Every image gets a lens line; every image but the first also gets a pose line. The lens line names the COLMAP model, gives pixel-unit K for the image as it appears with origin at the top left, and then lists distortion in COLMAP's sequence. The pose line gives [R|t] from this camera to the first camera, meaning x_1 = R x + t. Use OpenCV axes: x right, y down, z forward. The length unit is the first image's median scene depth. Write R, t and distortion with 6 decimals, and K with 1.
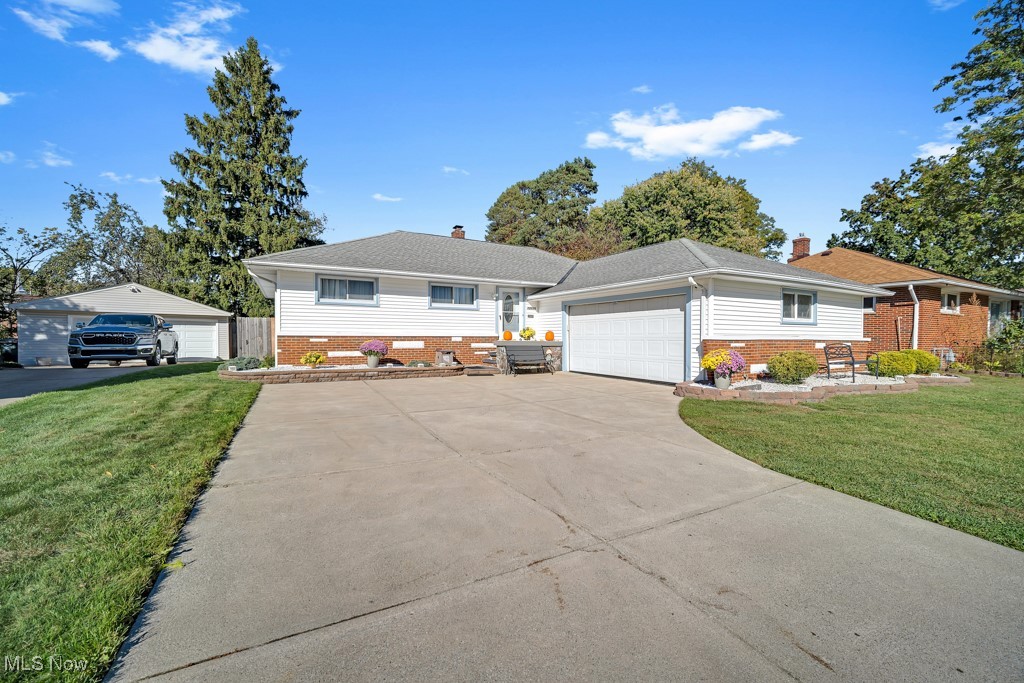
lens RADIAL K [[407.2, 0, 512.0], [0, 407.2, 341.5], [0, 0, 1]] dist [-0.007977, -0.000118]
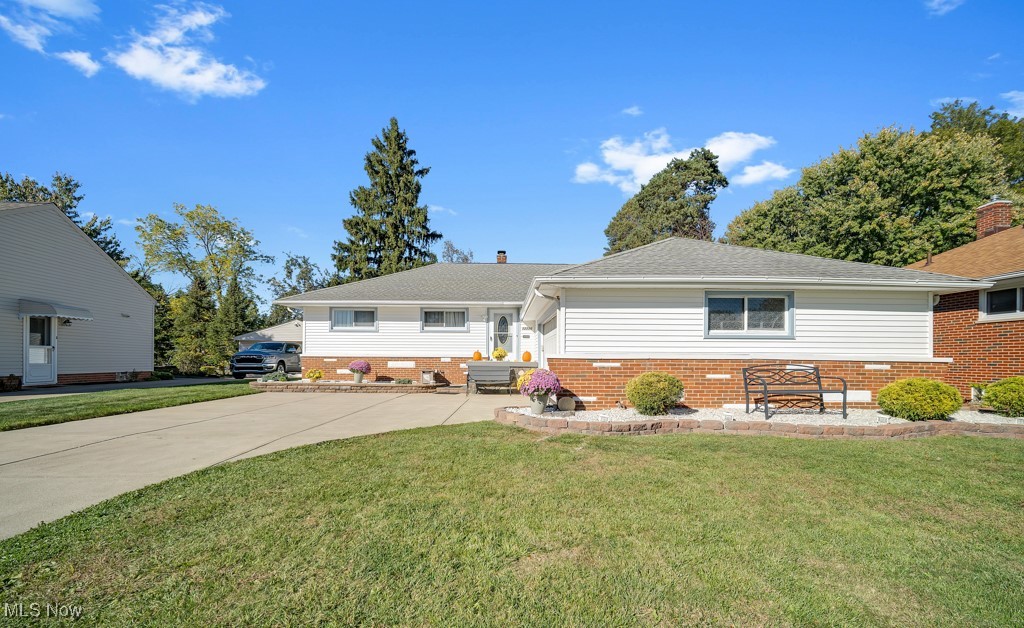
lens RADIAL K [[416.8, 0, 511.1], [0, 416.8, 359.1], [0, 0, 1]] dist [-0.001697, -0.000264]
pose [[0.885033, -0.000430, -0.465528, 0.503123], [-0.006515, 0.999890, -0.013308, 0.005962], [0.465483, 0.014811, 0.884933, 0.098241]]
